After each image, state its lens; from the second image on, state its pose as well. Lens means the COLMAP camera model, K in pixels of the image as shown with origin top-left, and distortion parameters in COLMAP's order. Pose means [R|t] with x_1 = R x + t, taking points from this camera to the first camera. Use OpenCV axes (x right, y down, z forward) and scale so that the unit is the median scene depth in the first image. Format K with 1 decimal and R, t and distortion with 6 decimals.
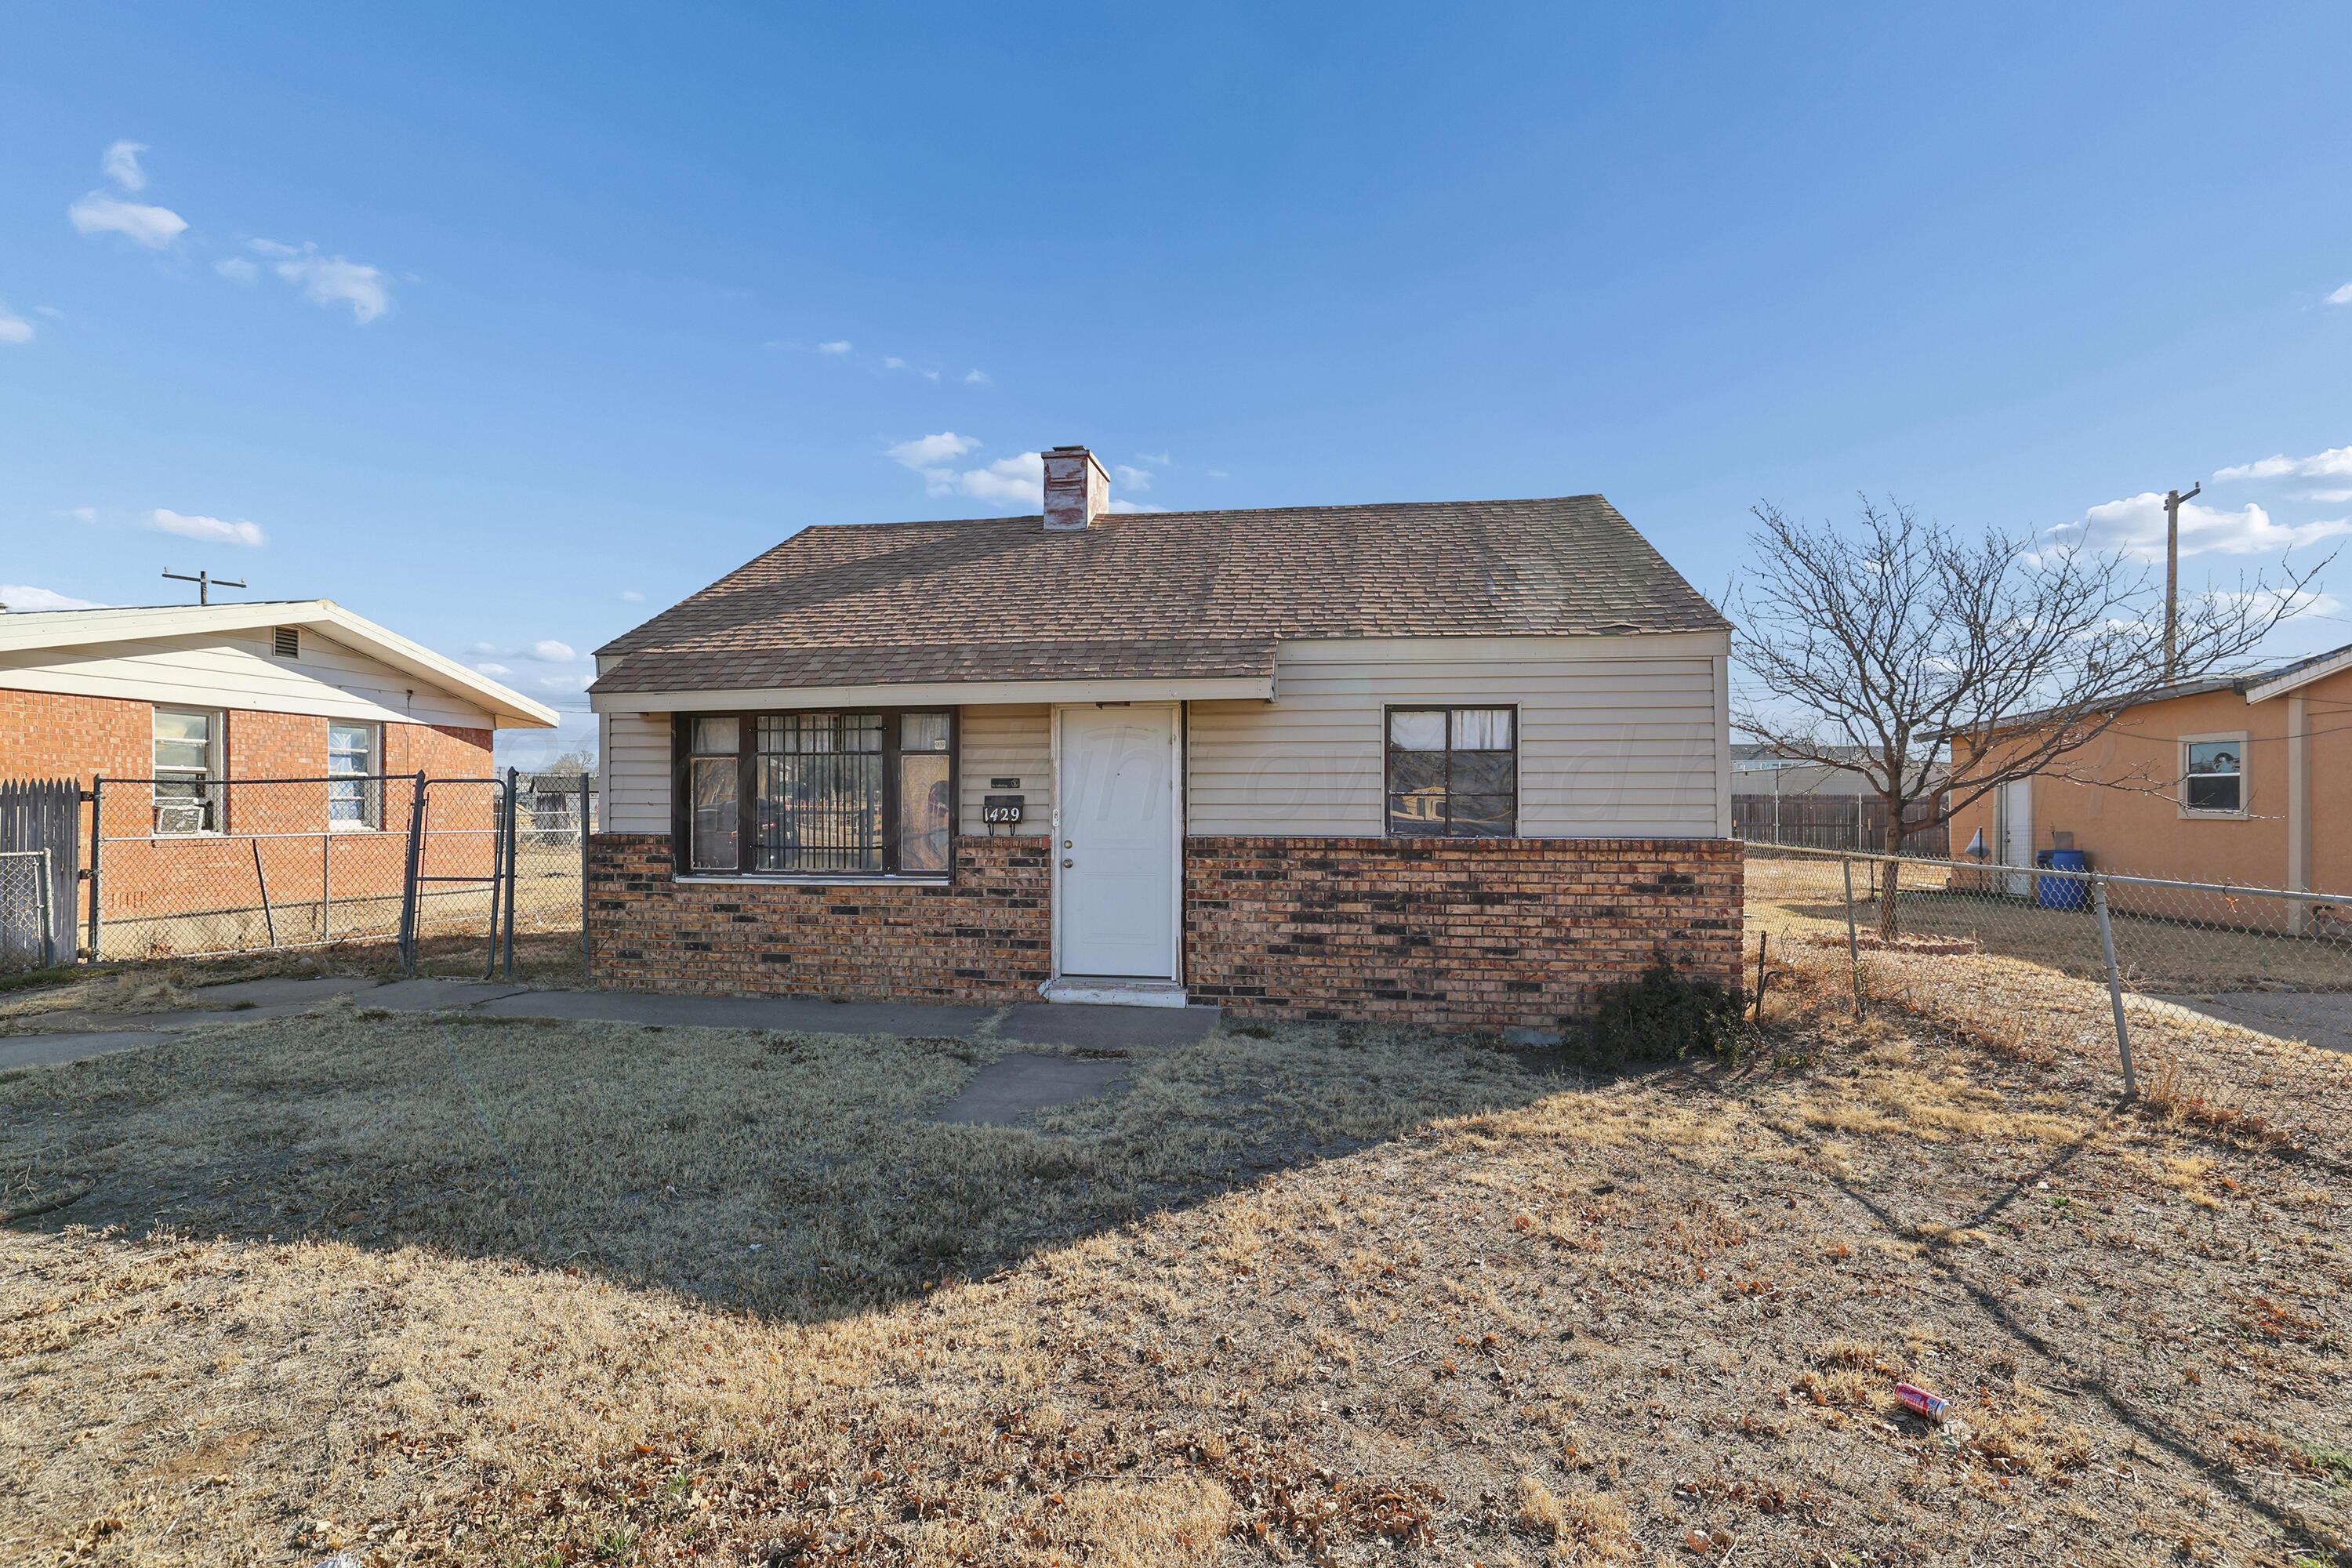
lens RADIAL K [[1099.8, 0, 1161.6], [0, 1099.8, 803.9], [0, 0, 1]] dist [-0.036455, 0.016214]
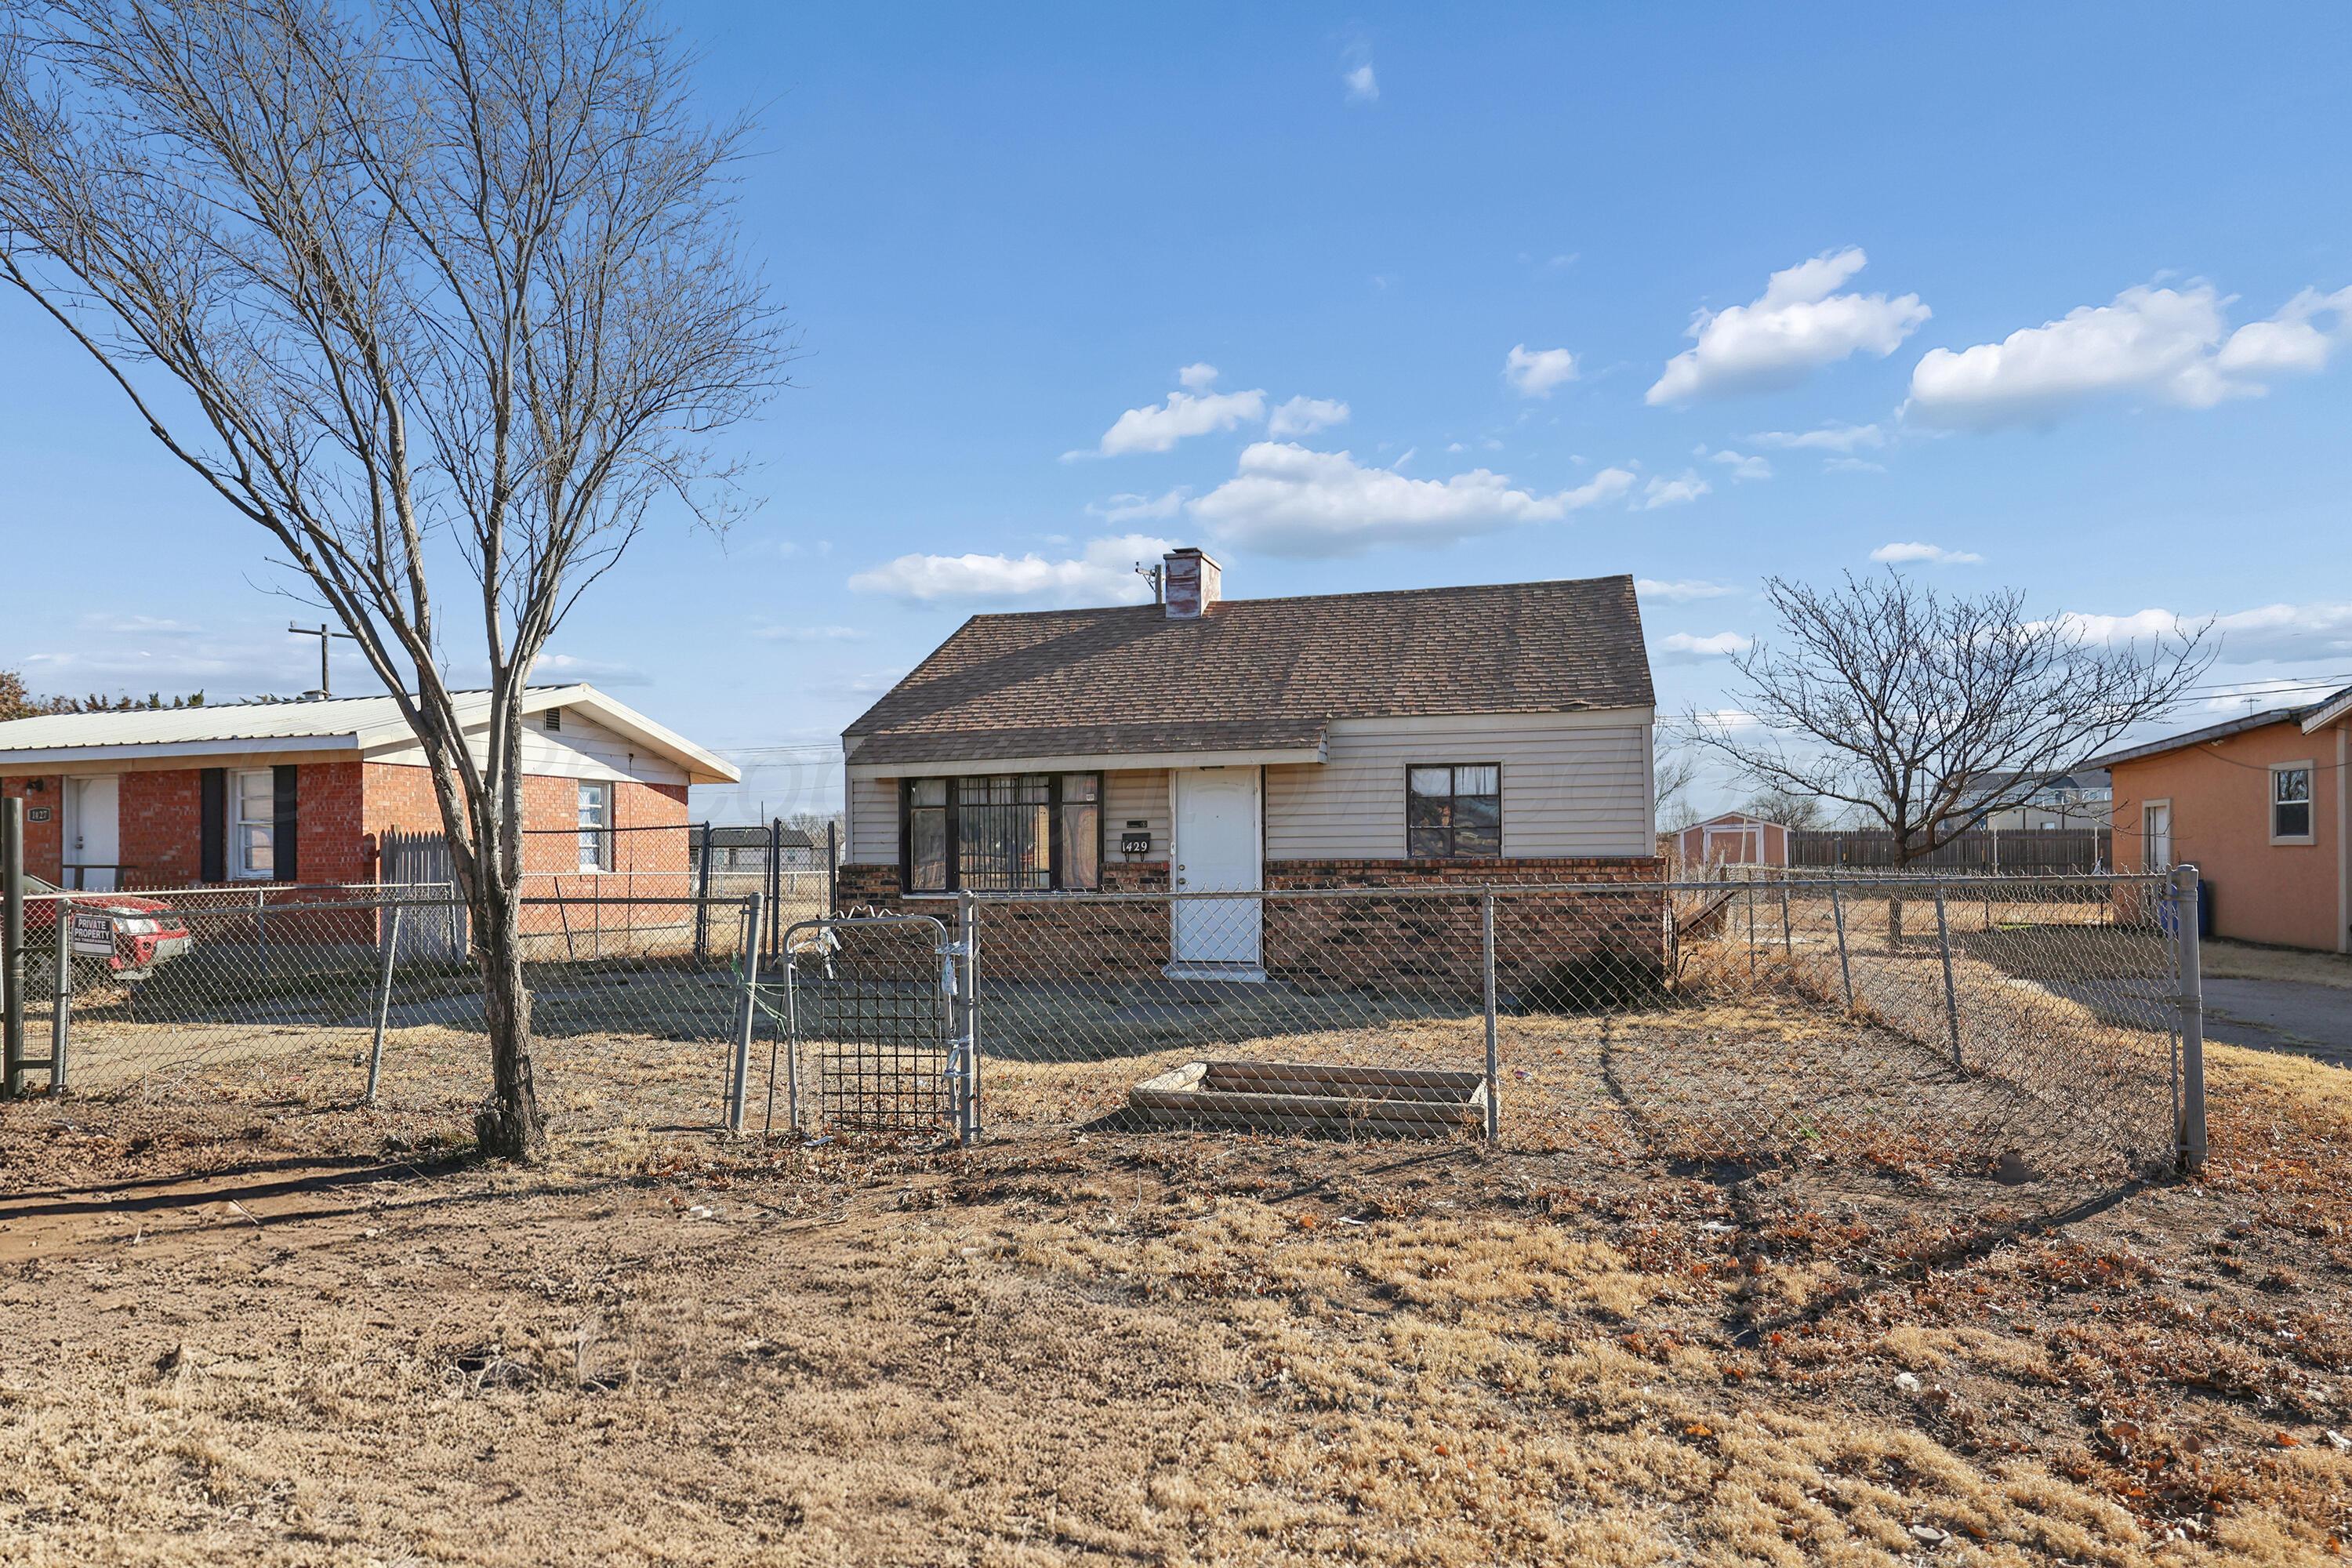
lens RADIAL K [[1371.0, 0, 1177.4], [0, 1371.0, 849.7], [0, 0, 1]] dist [-0.003016, -0.000716]
pose [[0.993626, -0.011493, -0.112142, 0.100031], [0.010964, 0.999926, -0.005331, 0.022514], [0.112195, 0.004067, 0.993678, -0.698610]]
